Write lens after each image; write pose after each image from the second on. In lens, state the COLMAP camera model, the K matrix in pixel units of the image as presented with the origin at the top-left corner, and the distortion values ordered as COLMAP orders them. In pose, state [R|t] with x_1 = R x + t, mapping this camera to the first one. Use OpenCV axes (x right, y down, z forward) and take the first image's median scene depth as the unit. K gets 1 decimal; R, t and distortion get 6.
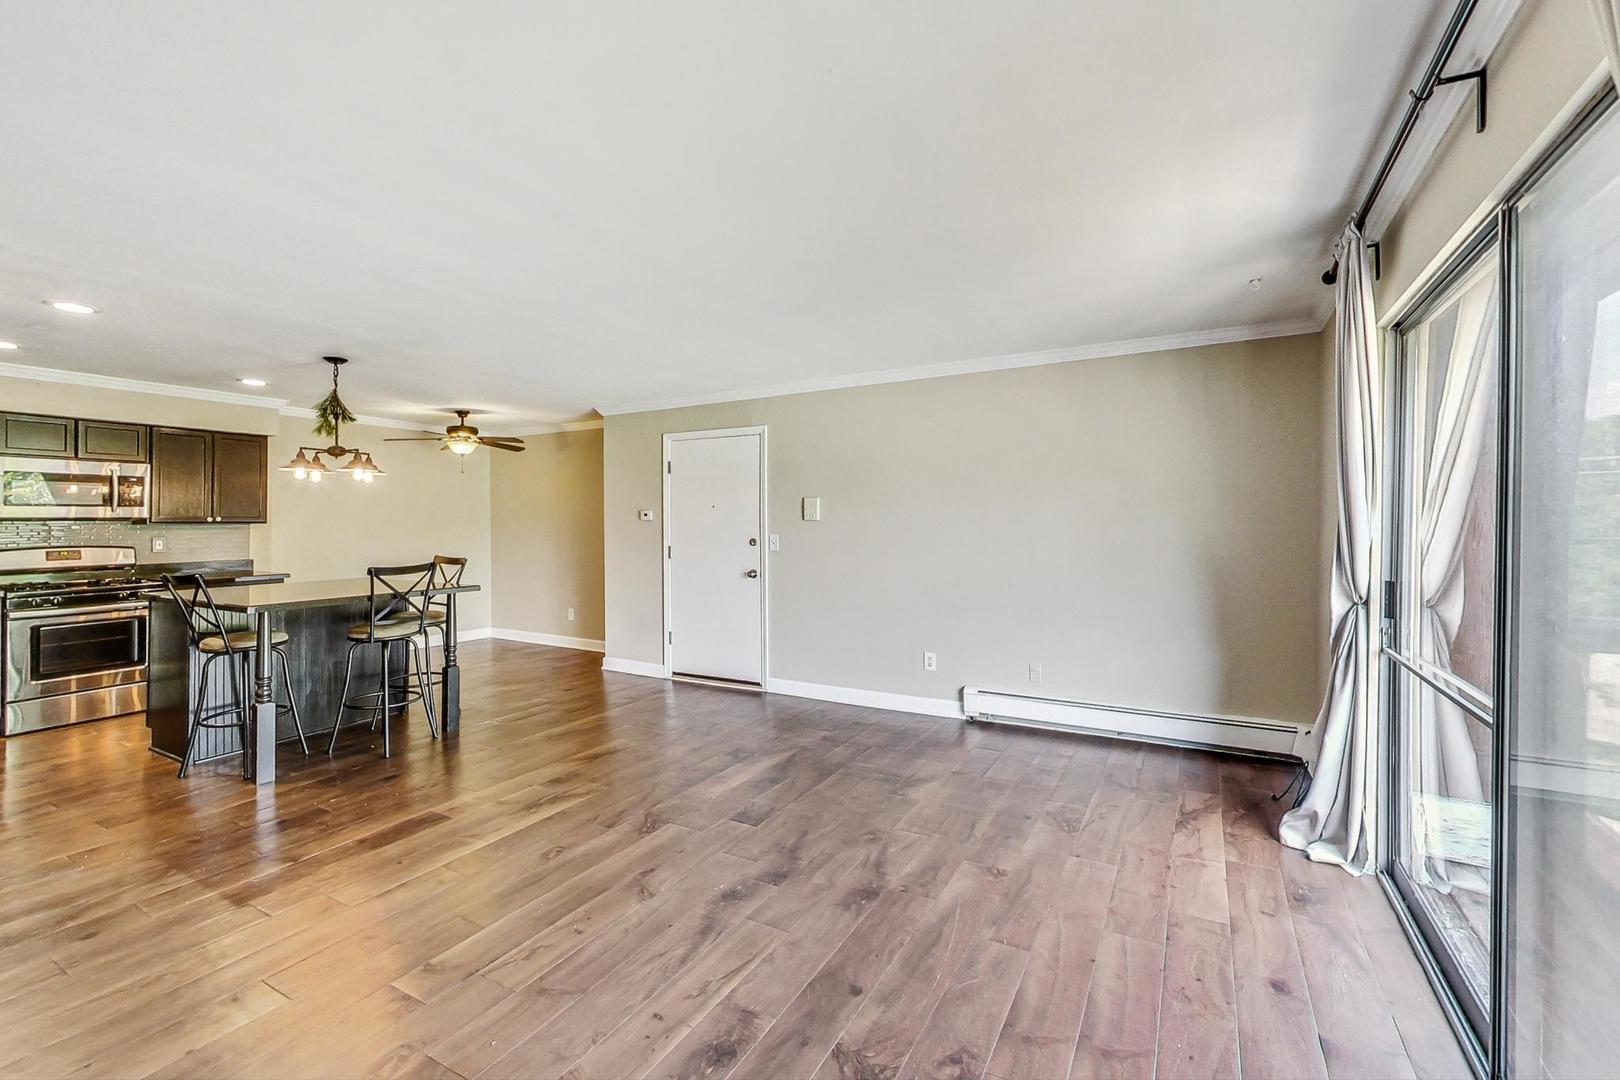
lens RADIAL K [[699.0, 0, 805.7], [0, 699.0, 530.8], [0, 0, 1]] dist [0.003246, 0.000277]
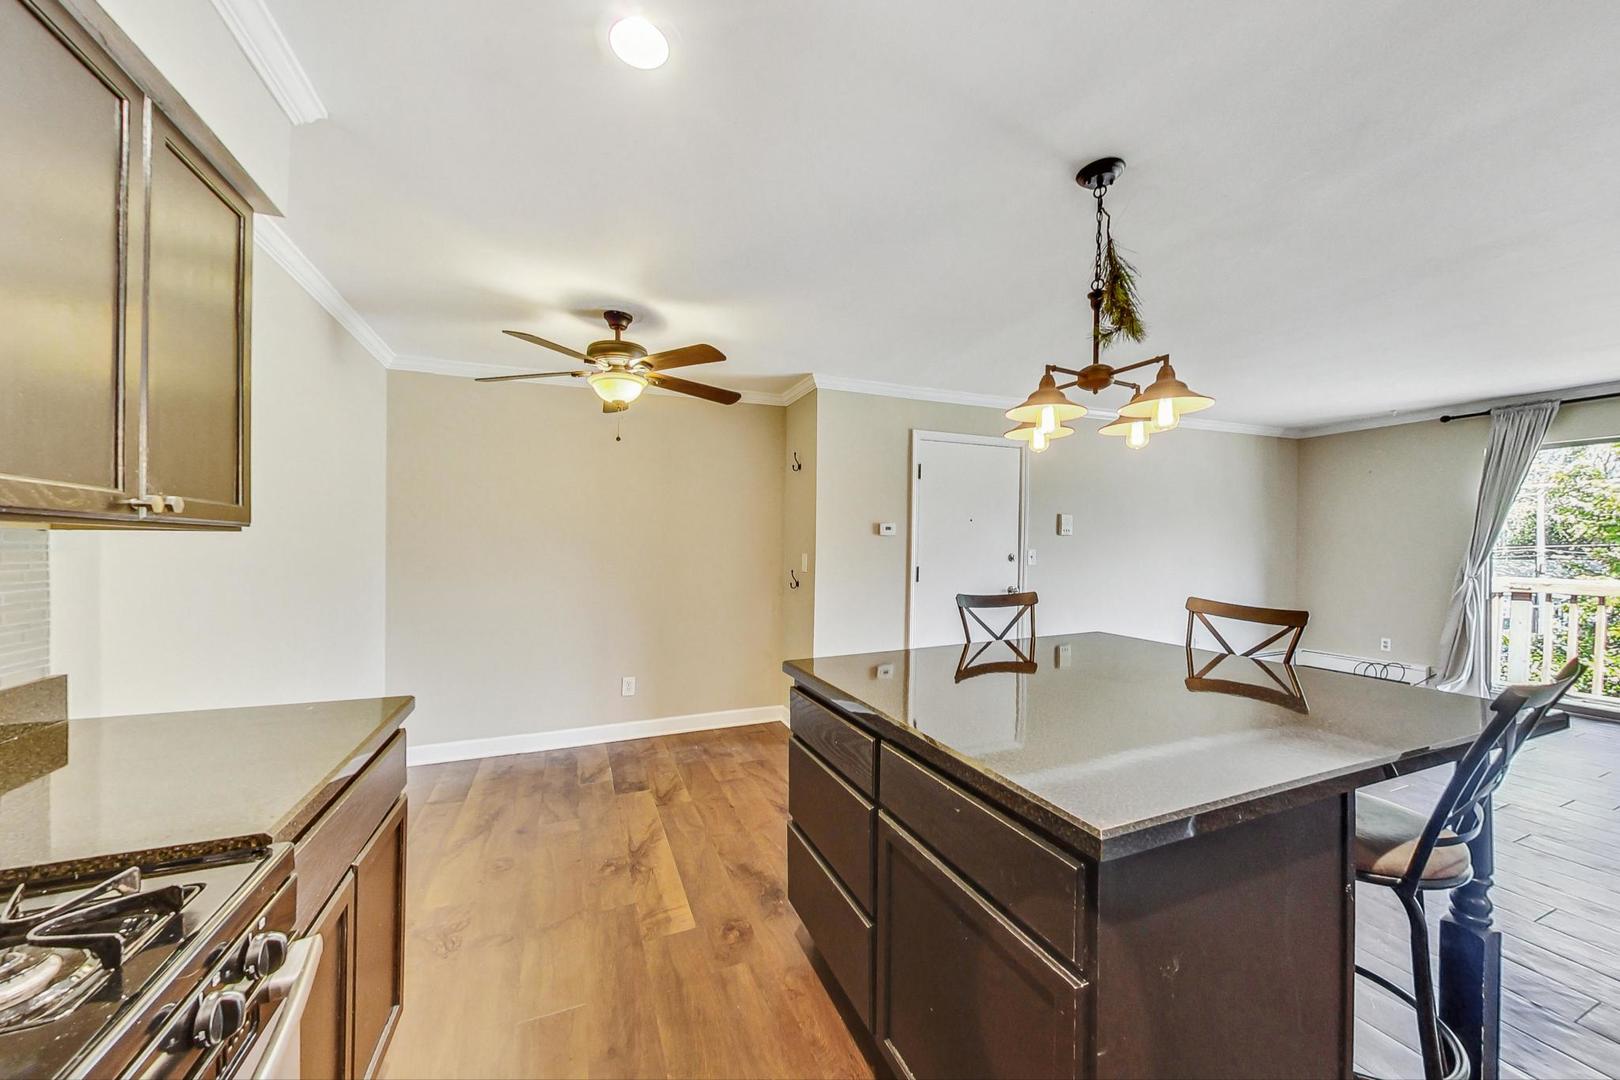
lens RADIAL K [[590.1, 0, 801.6], [0, 590.1, 547.8], [0, 0, 1]] dist [0.001354, -0.000113]
pose [[0.631732, -0.003641, 0.775178, -1.653610], [0.009347, 0.999952, -0.002921, 0.000211], [-0.775130, 0.009091, 0.631736, 1.402223]]
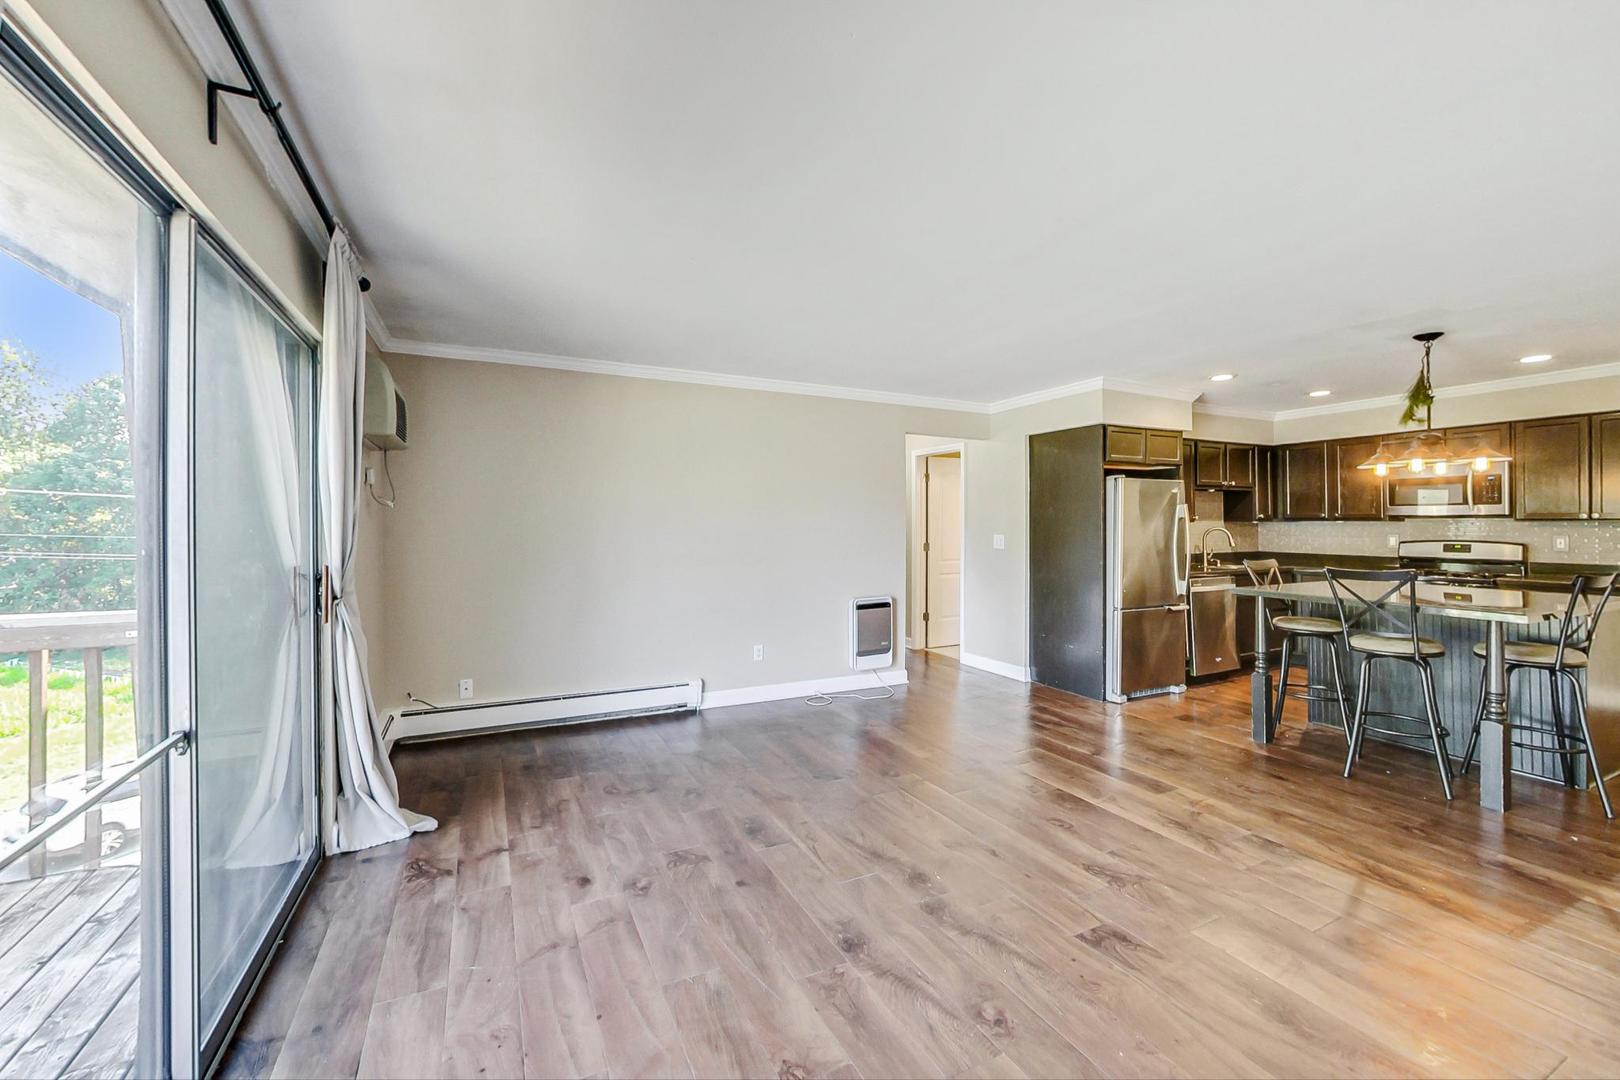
lens RADIAL K [[657.9, 0, 807.0], [0, 657.9, 512.0], [0, 0, 1]] dist [-0.001294, 0.000853]
pose [[-0.562896, -0.012677, -0.826430, 0.716612], [-0.007099, 0.999920, -0.010503, -0.009896], [0.826497, -0.000045, -0.562941, 1.261984]]
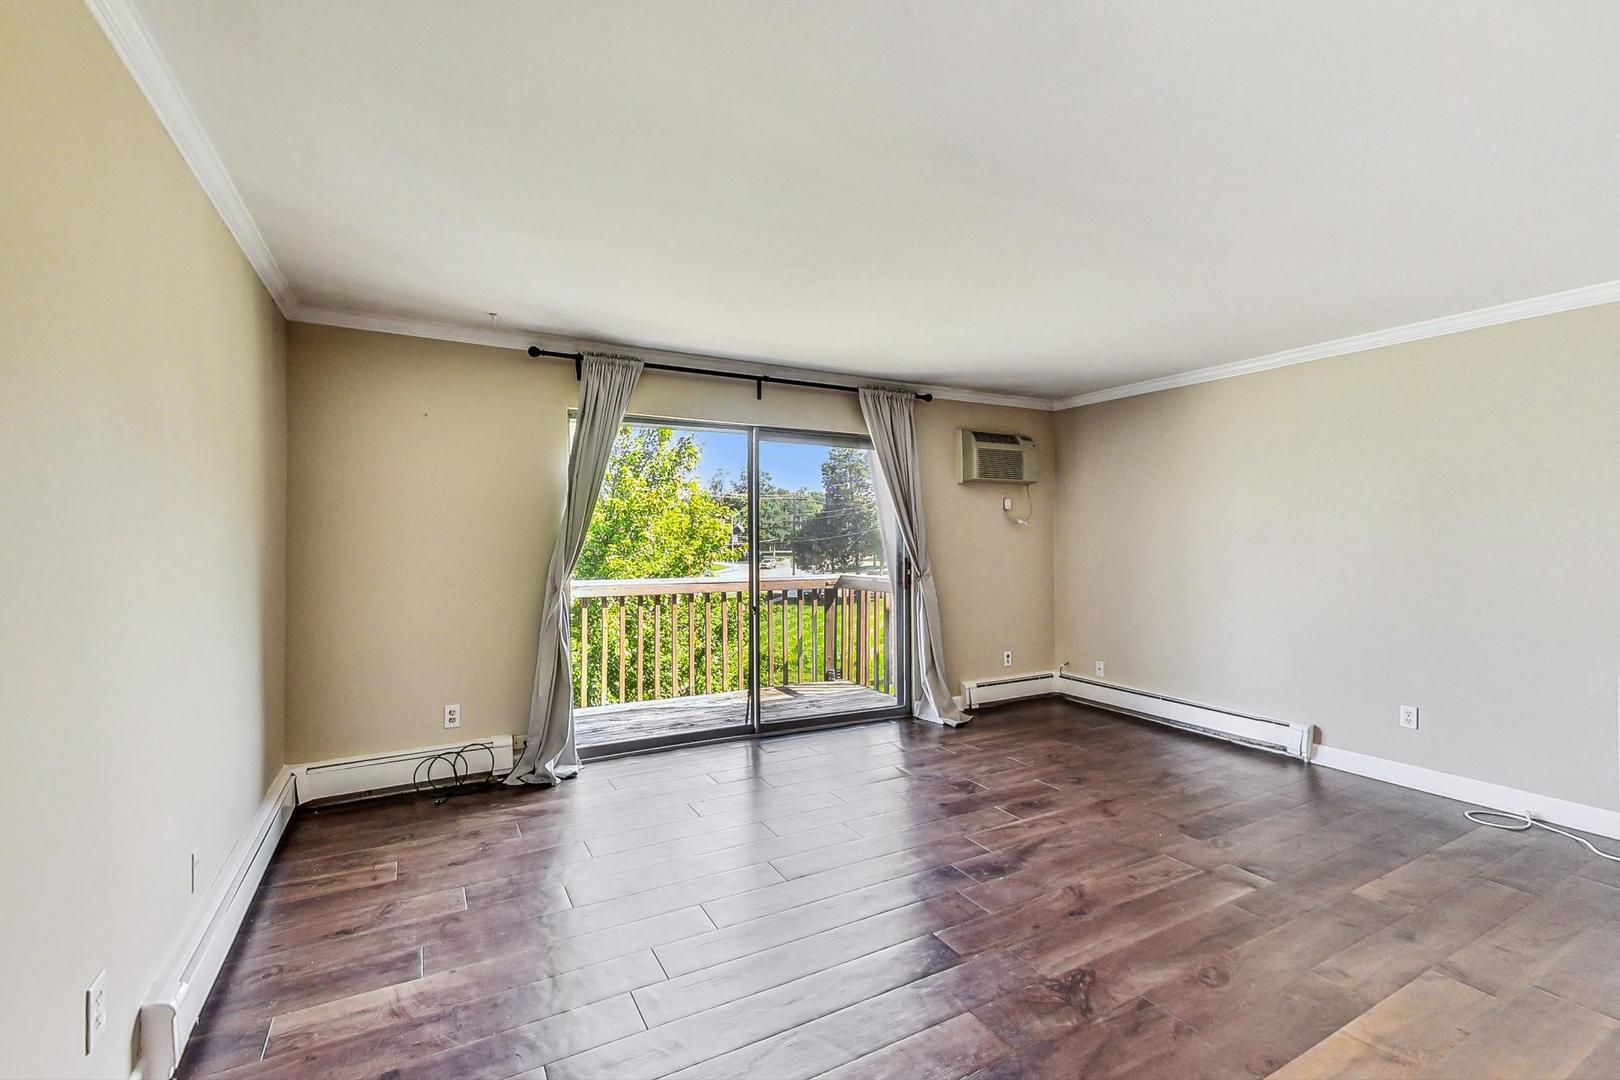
lens RADIAL K [[699.0, 0, 814.4], [0, 699.0, 531.9], [0, 0, 1]] dist [0.003246, 0.000277]
pose [[-0.857393, 0.007316, 0.514611, -0.387365], [0.008902, 0.999960, 0.000617, -0.012542], [-0.514586, 0.005110, -0.857424, 1.865678]]
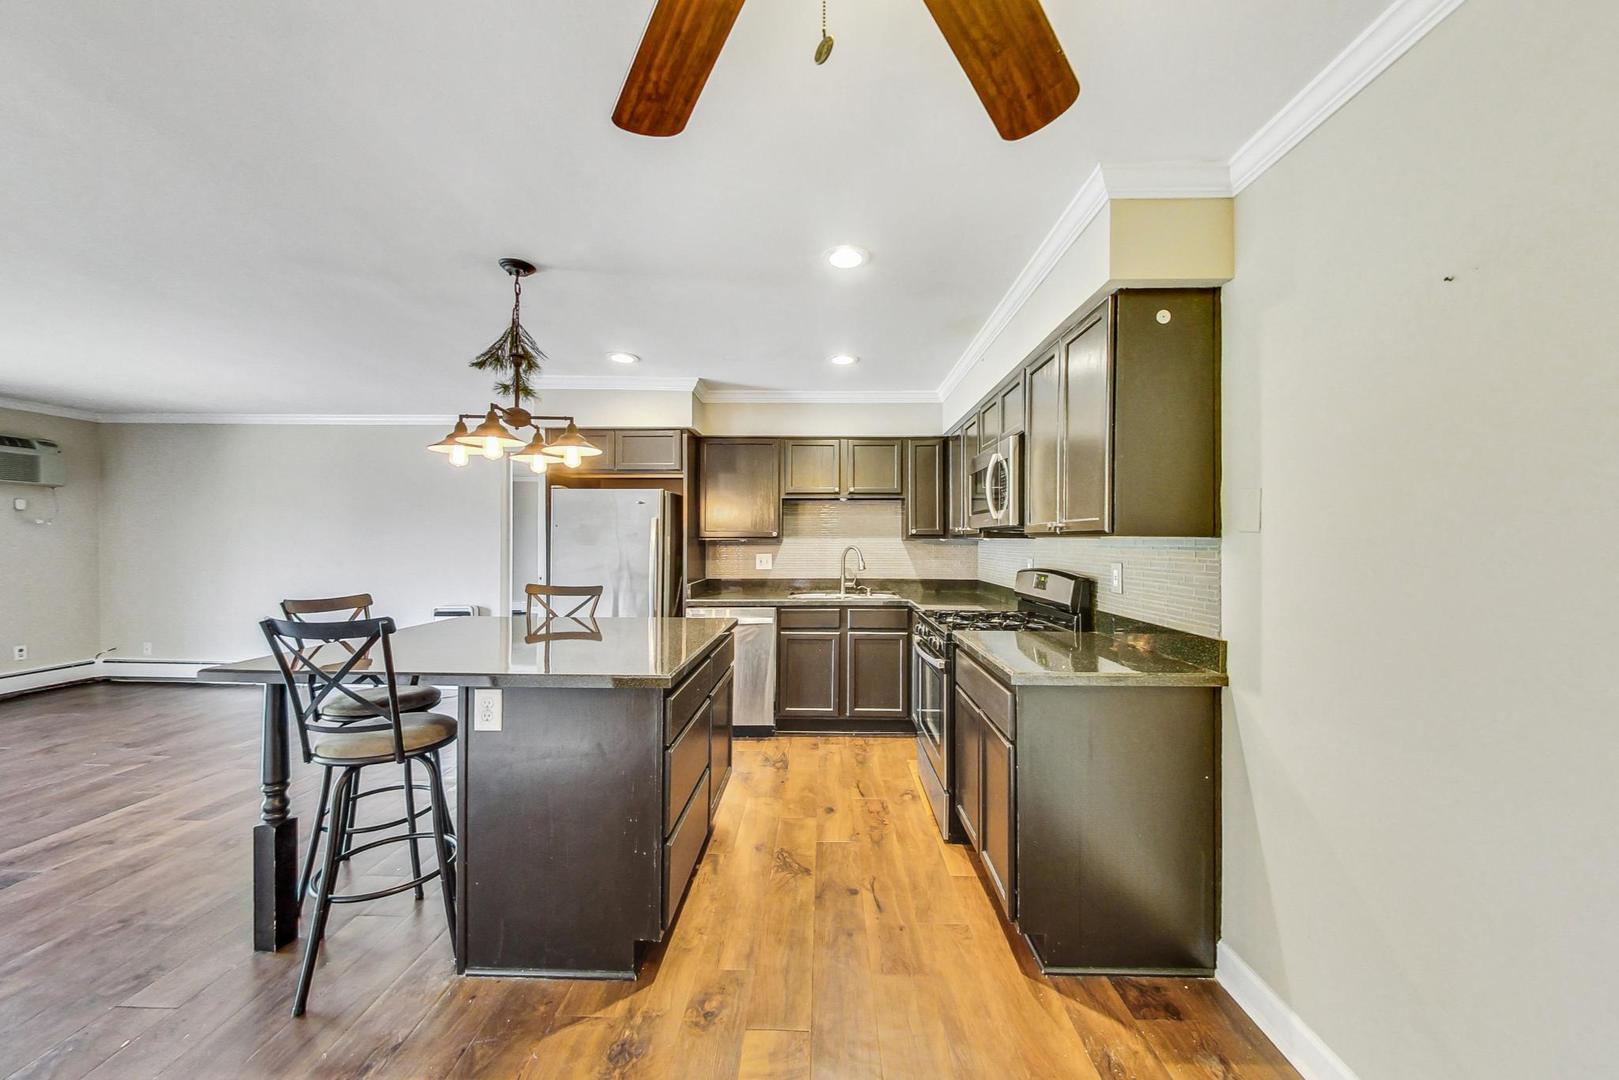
lens RADIAL K [[589.7, 0, 803.9], [0, 589.7, 537.2], [0, 0, 1]] dist [0.001354, -0.000113]
pose [[-0.885376, -0.008255, -0.464802, -0.993338], [-0.010715, 0.999939, 0.002651, -0.016174], [0.464752, 0.007327, -0.885410, 2.434317]]
